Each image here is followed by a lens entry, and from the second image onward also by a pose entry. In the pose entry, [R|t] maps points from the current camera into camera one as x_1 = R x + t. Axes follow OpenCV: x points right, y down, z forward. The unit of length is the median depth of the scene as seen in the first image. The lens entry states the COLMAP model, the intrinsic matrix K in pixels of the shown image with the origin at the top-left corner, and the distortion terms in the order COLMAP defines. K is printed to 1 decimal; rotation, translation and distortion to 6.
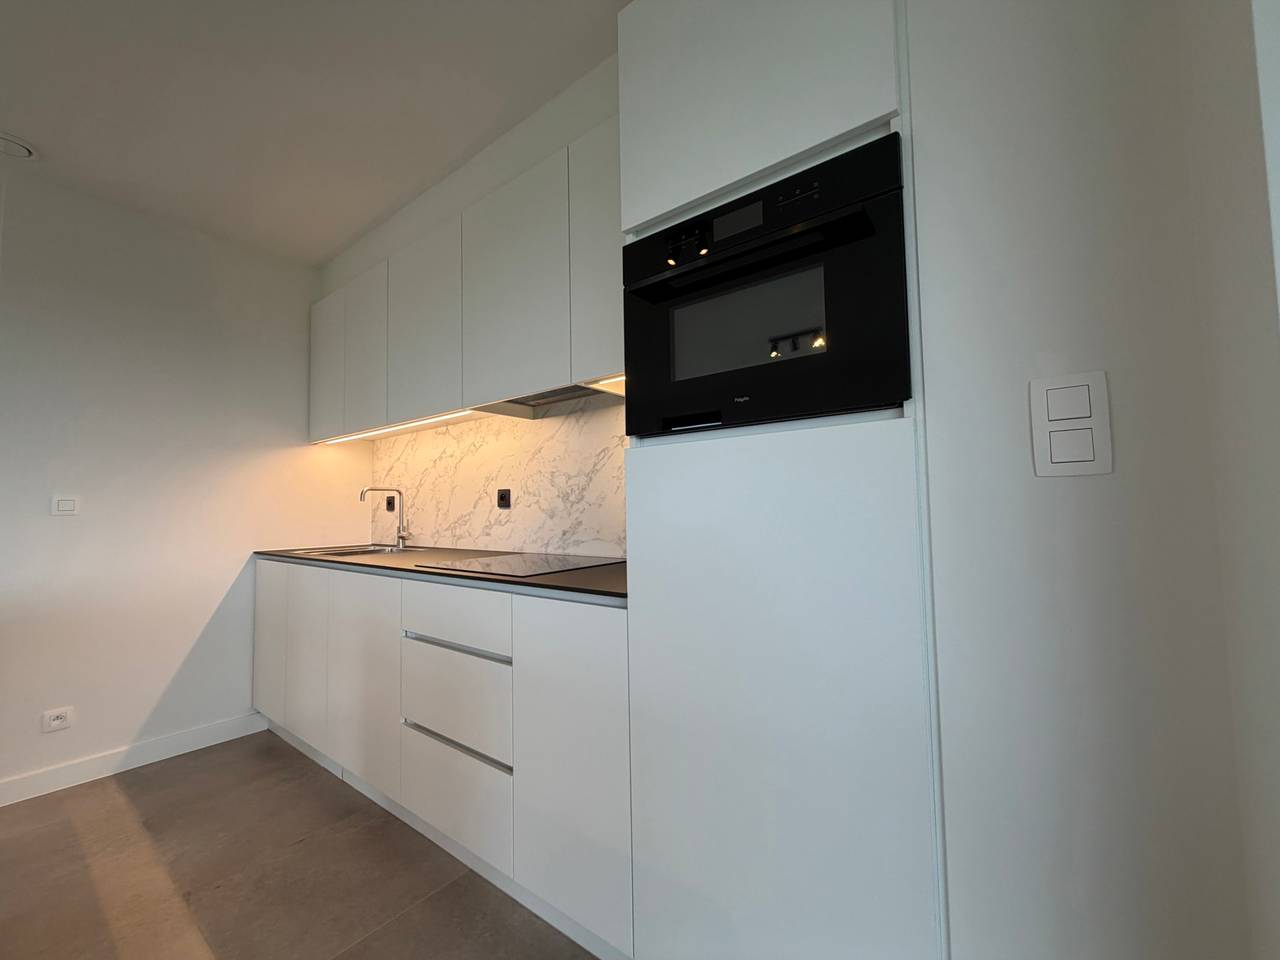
lens RADIAL K [[512.5, 0, 639.4], [0, 512.5, 485.0], [0, 0, 1]] dist [0.000289, -0.000039]
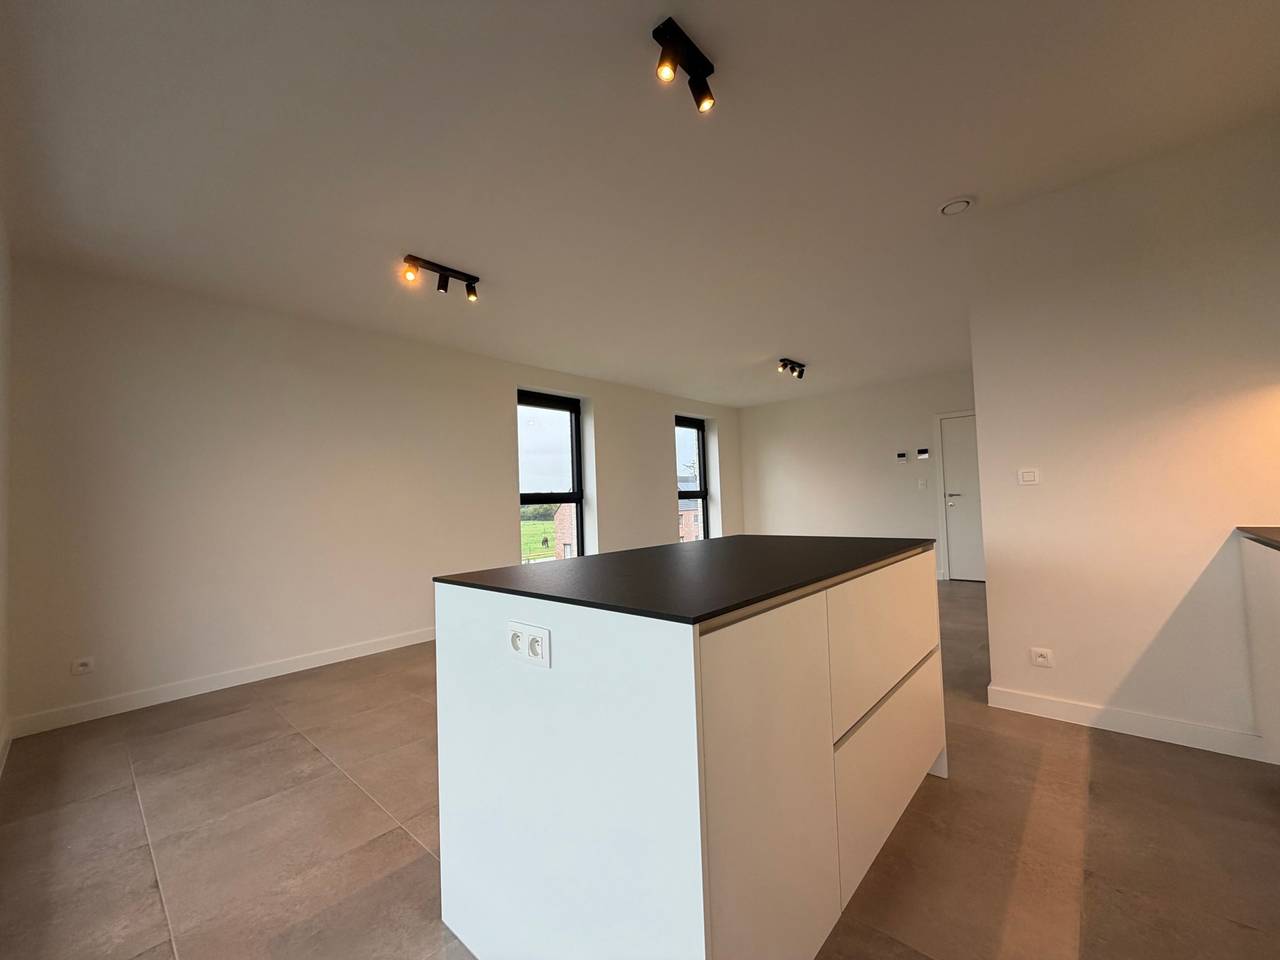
lens RADIAL K [[512.5, 0, 641.0], [0, 512.5, 486.7], [0, 0, 1]] dist [0.000289, -0.000039]
pose [[-0.087226, -0.009757, -0.996141, 0.112883], [0.088309, 0.995940, -0.017487, 0.004744], [0.992267, -0.089493, -0.086011, 0.198442]]
